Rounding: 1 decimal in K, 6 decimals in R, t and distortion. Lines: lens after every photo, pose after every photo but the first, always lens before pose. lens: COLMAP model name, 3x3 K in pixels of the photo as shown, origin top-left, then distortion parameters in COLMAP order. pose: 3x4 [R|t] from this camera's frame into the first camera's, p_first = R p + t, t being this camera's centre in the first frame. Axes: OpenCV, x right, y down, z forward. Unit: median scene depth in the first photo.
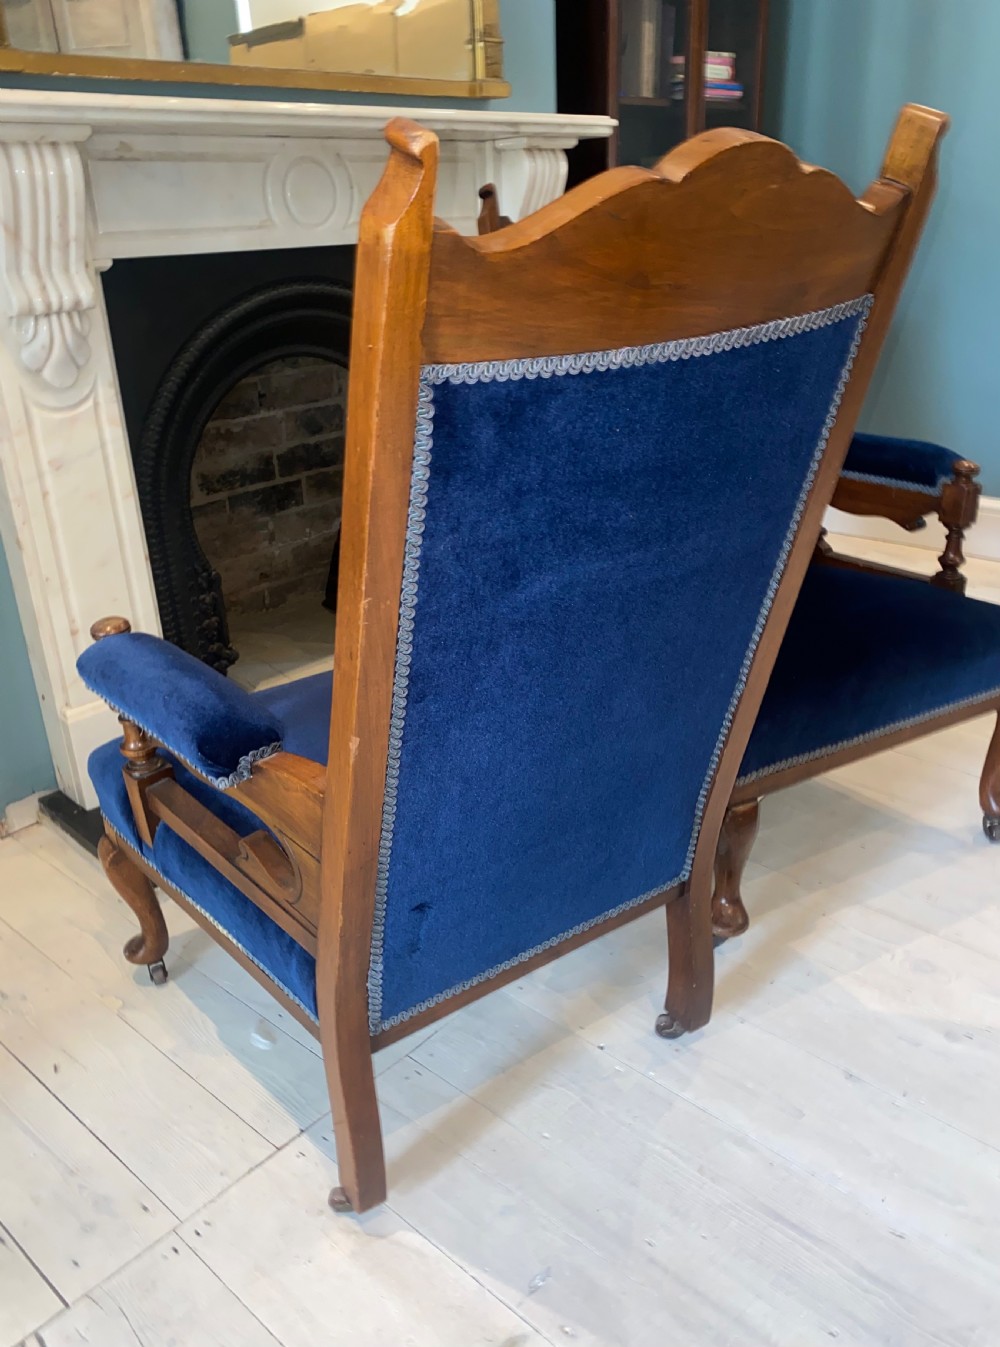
lens RADIAL K [[1029.8, 0, 468.3], [0, 1029.8, 677.9], [0, 0, 1]] dist [0.014970, -0.018675]
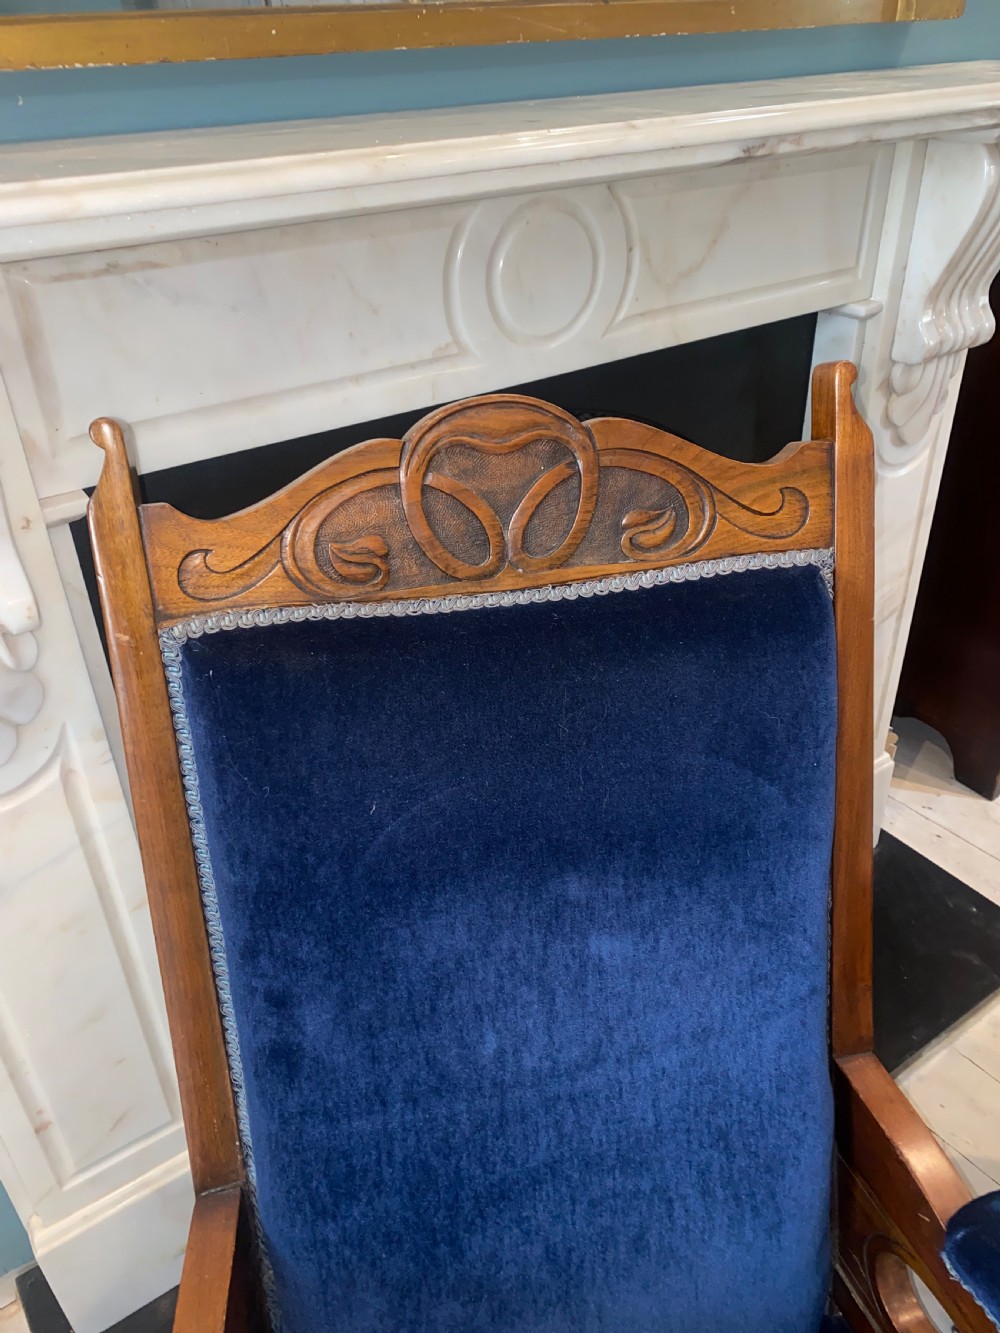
lens RADIAL K [[1019.1, 0, 497.8], [0, 1019.1, 650.5], [0, 0, 1]] dist [0.014970, -0.018675]
pose [[0.984651, 0.102548, -0.141231, -0.104403], [-0.081486, 0.985686, 0.147589, -0.422818], [0.154345, -0.133815, 0.978913, 0.591432]]
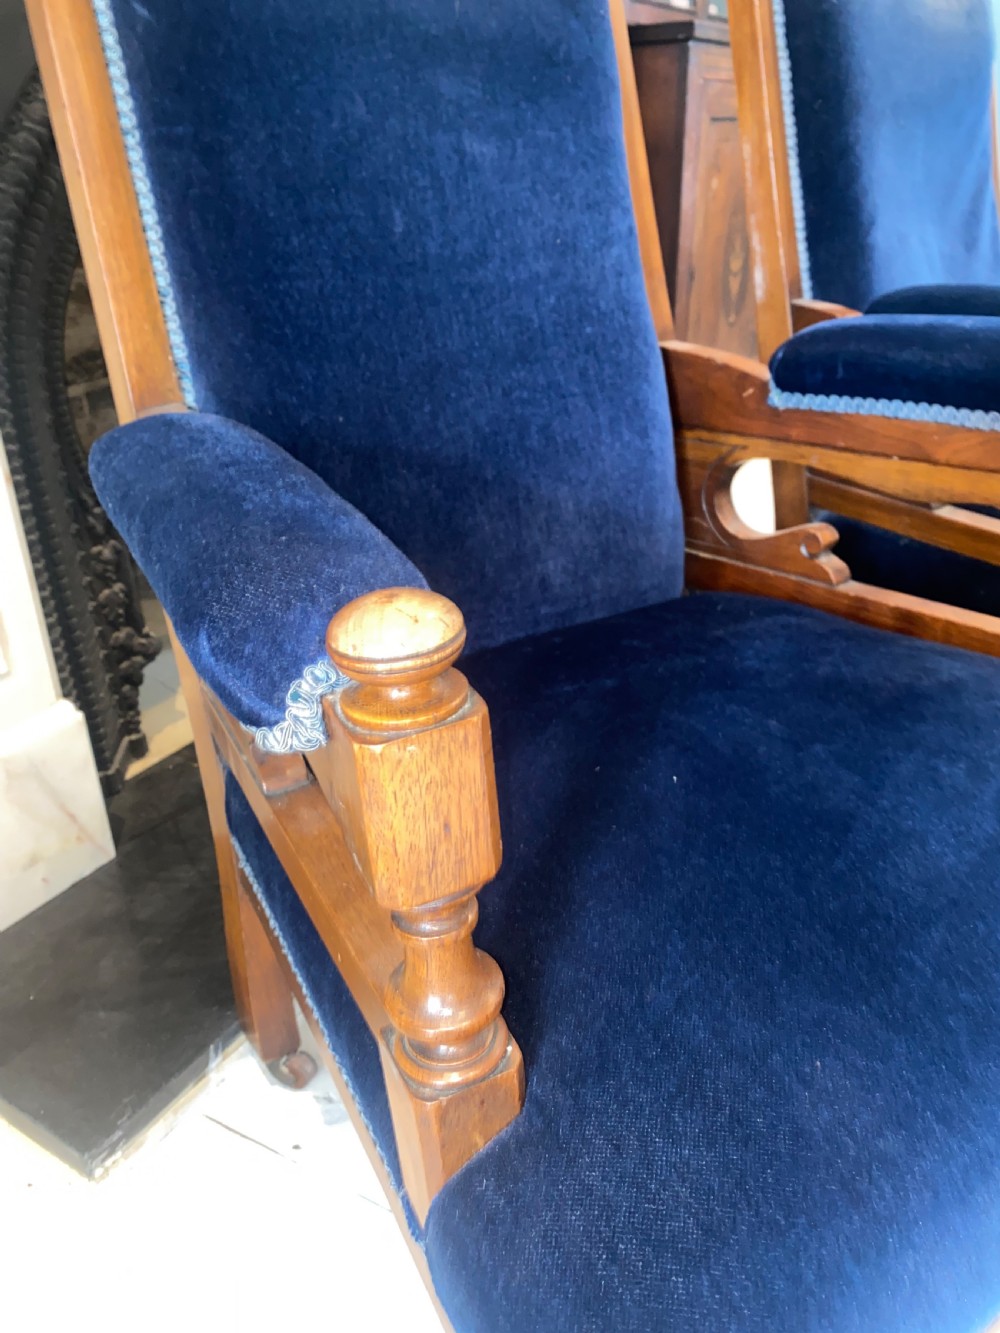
lens RADIAL K [[1019.1, 0, 499.8], [0, 1019.1, 666.9], [0, 0, 1]] dist [0.014970, -0.018675]
pose [[0.973092, -0.081064, 0.215688, -0.216801], [0.070921, 0.995999, 0.054370, -0.039357], [-0.219233, -0.037611, 0.974947, 0.510748]]
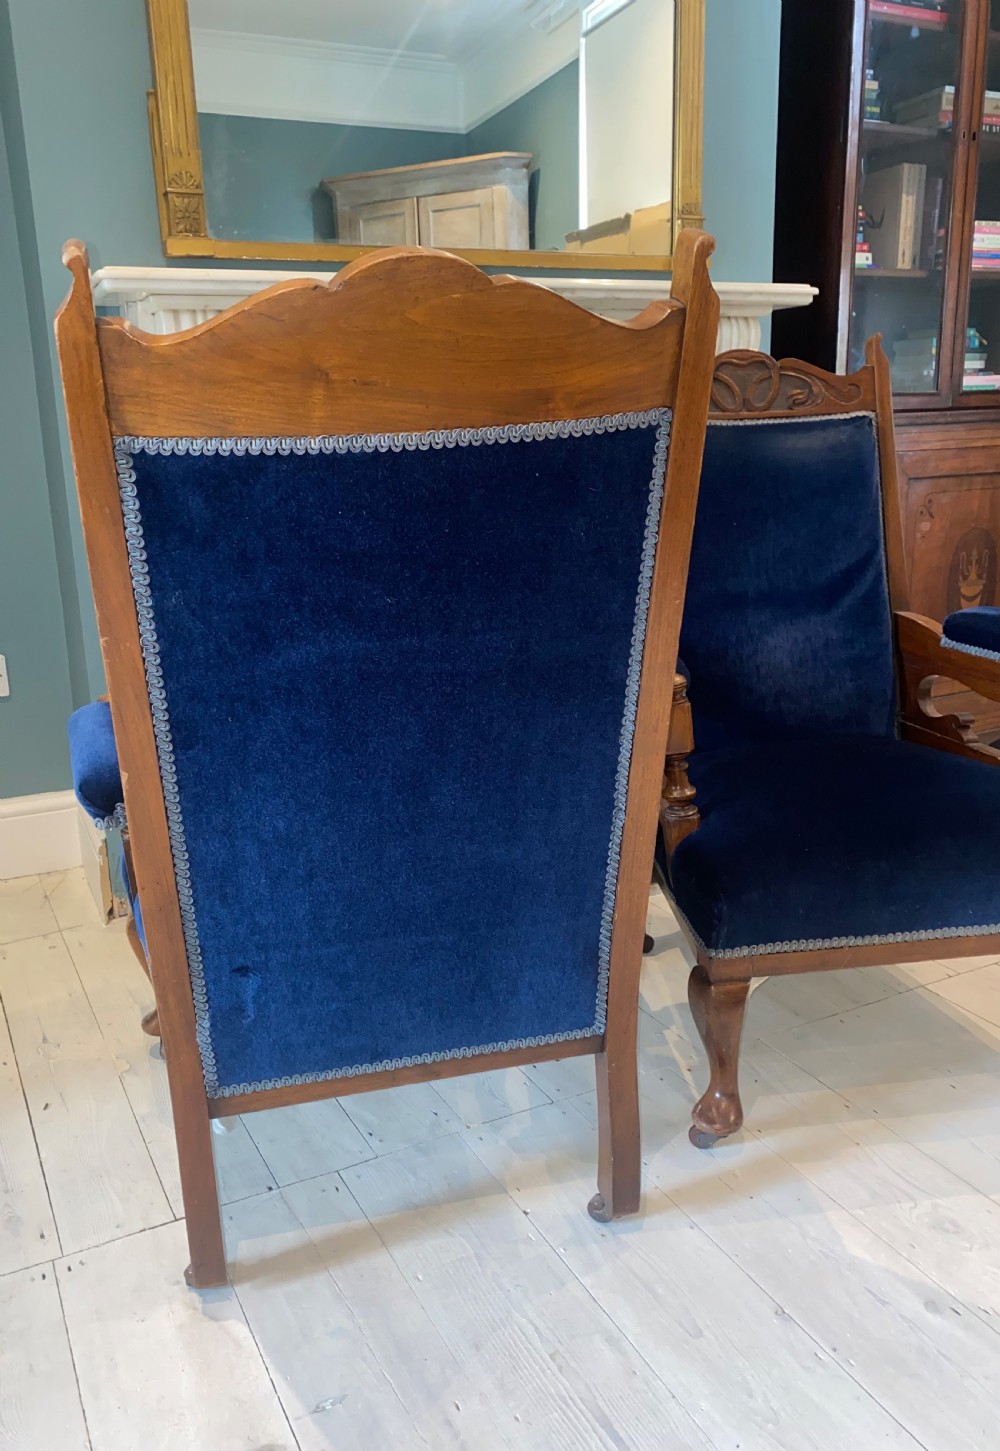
lens RADIAL K [[1109.4, 0, 465.7], [0, 1109.4, 728.8], [0, 0, 1]] dist [0.005966, -0.013378]
pose [[0.935918, 0.105516, -0.336042, 0.303271], [-0.152037, 0.981637, -0.115210, 0.045366], [0.317715, 0.158918, 0.934774, -0.012435]]
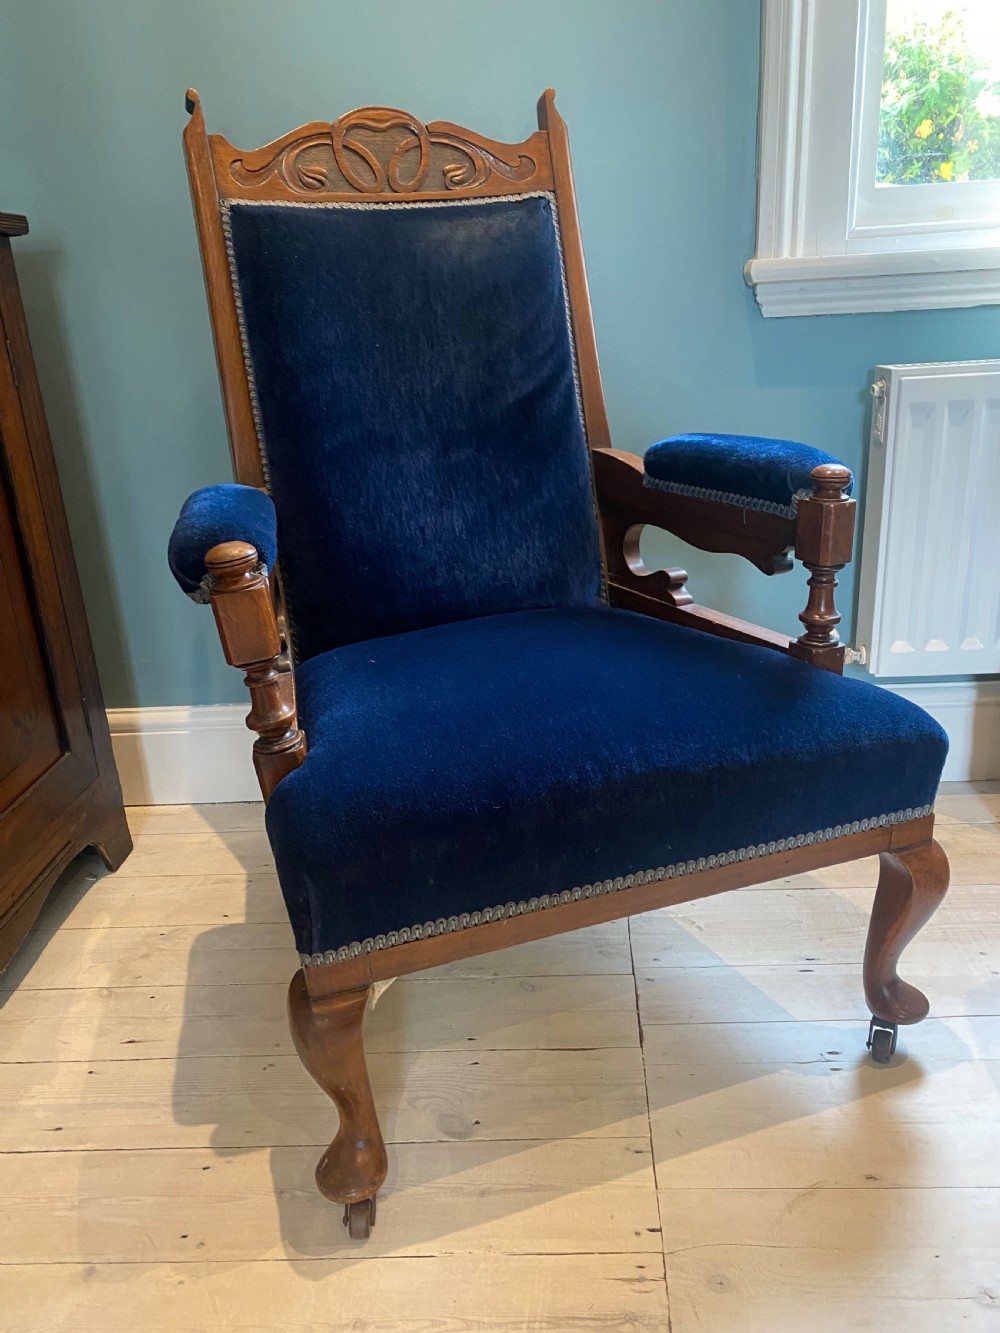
lens RADIAL K [[1019.1, 0, 504.0], [0, 1019.1, 667.0], [0, 0, 1]] dist [0.014970, -0.018675]
pose [[0.988399, 0.048715, -0.143858, 0.445737], [-0.059510, 0.995648, -0.071716, -0.044424], [0.139738, 0.079445, 0.986996, 0.382762]]
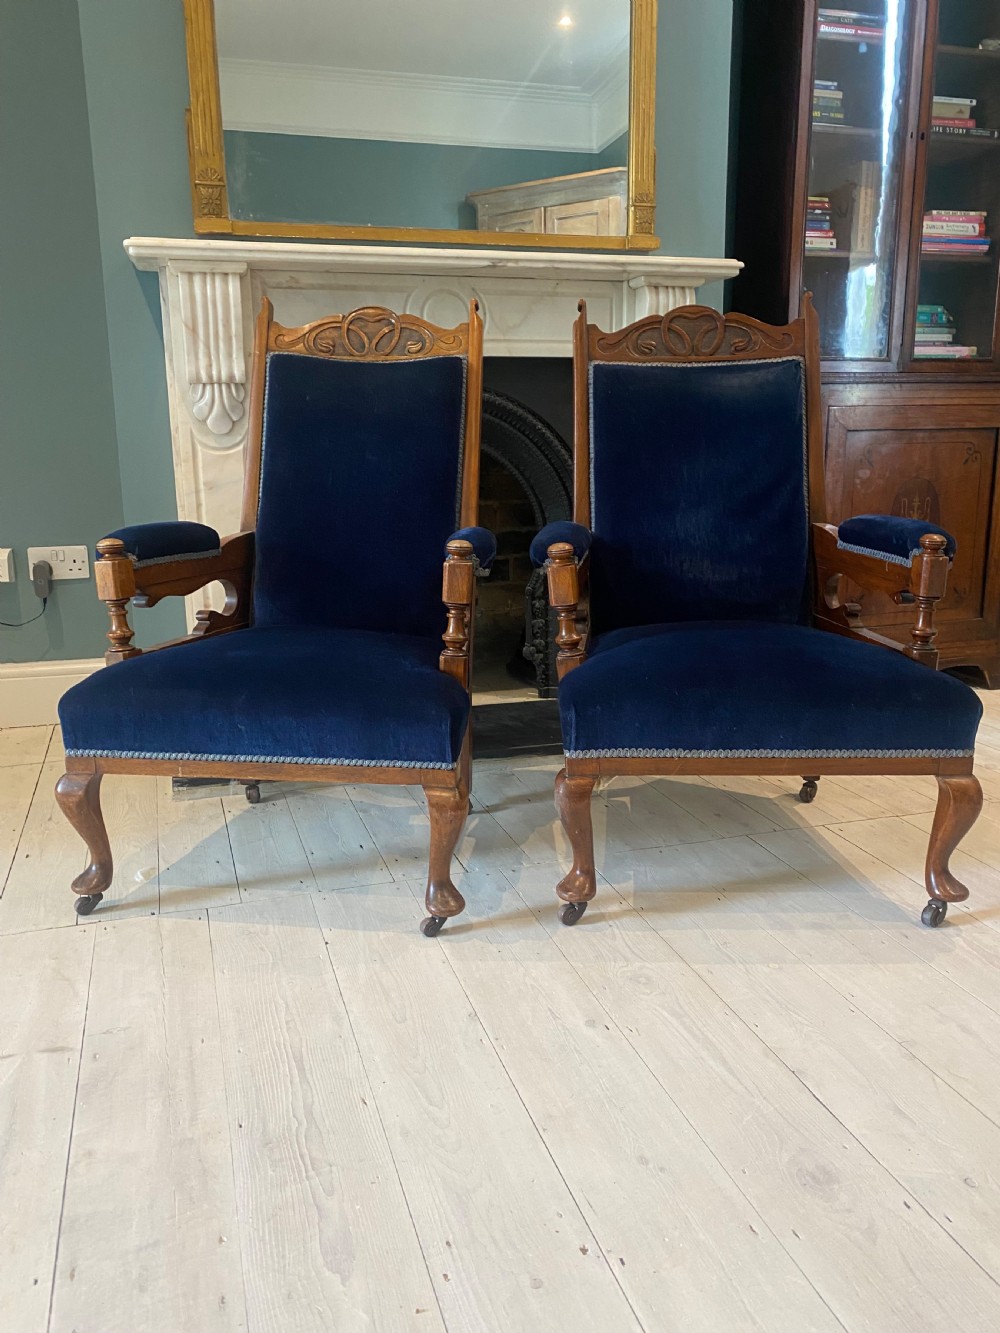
lens RADIAL K [[1019.1, 0, 496.3], [0, 1019.1, 658.8], [0, 0, 1]] dist [0.014970, -0.018675]
pose [[0.870806, 0.142428, -0.470544, 0.667337], [-0.226239, 0.965844, -0.126337, 0.118206], [0.436479, 0.216470, 0.873285, -0.016276]]
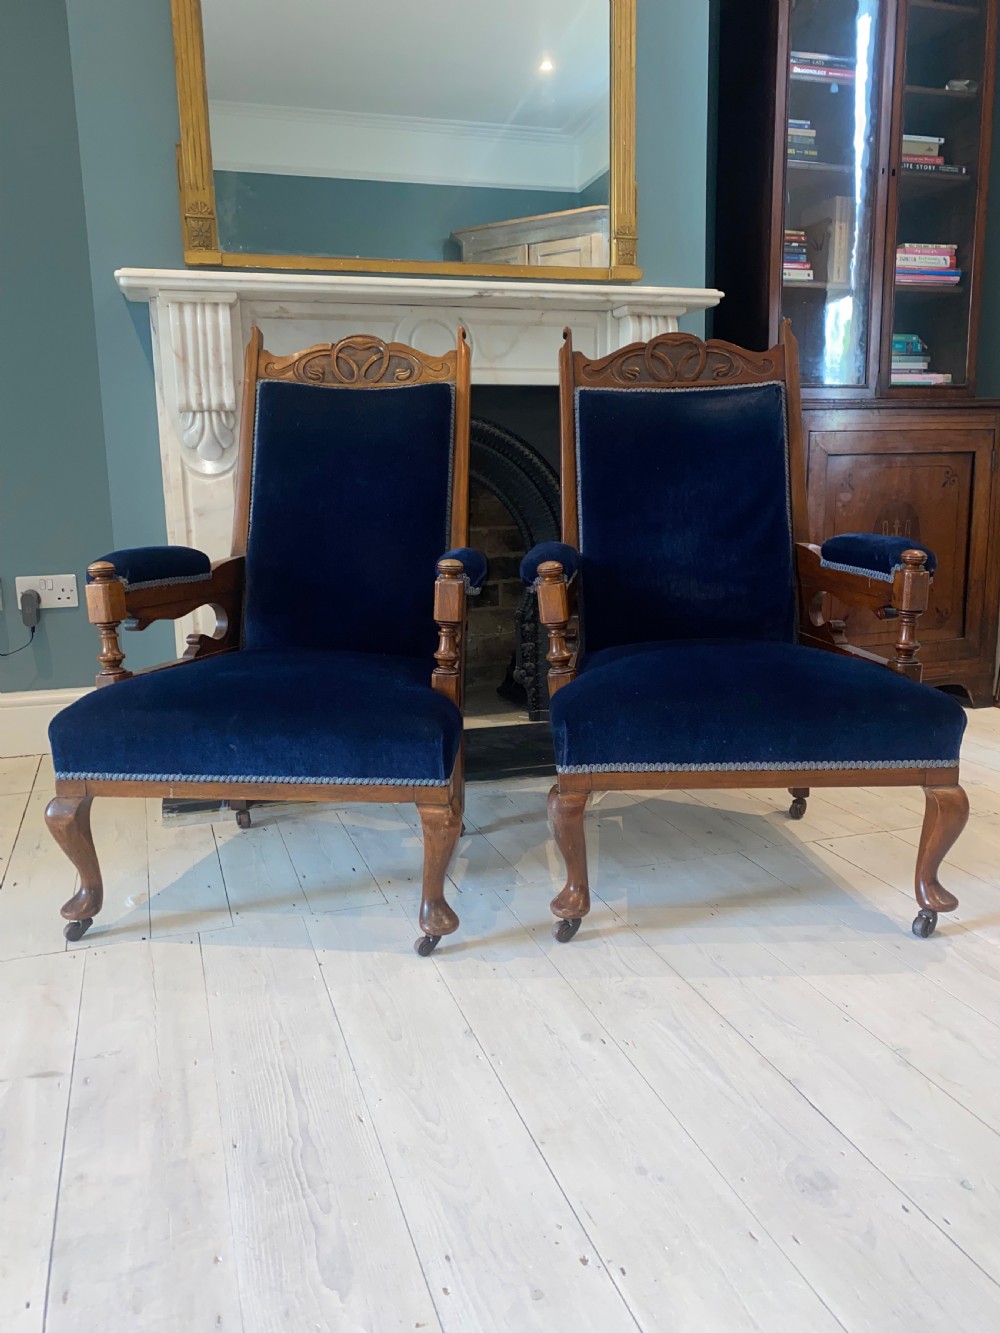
lens RADIAL K [[1019.1, 0, 508.9], [0, 1019.1, 652.9], [0, 0, 1]] dist [0.014970, -0.018675]
pose [[0.883118, 0.114703, -0.454913, 0.671102], [-0.211701, 0.962748, -0.168223, 0.134683], [0.418671, 0.244867, 0.874503, -0.021393]]
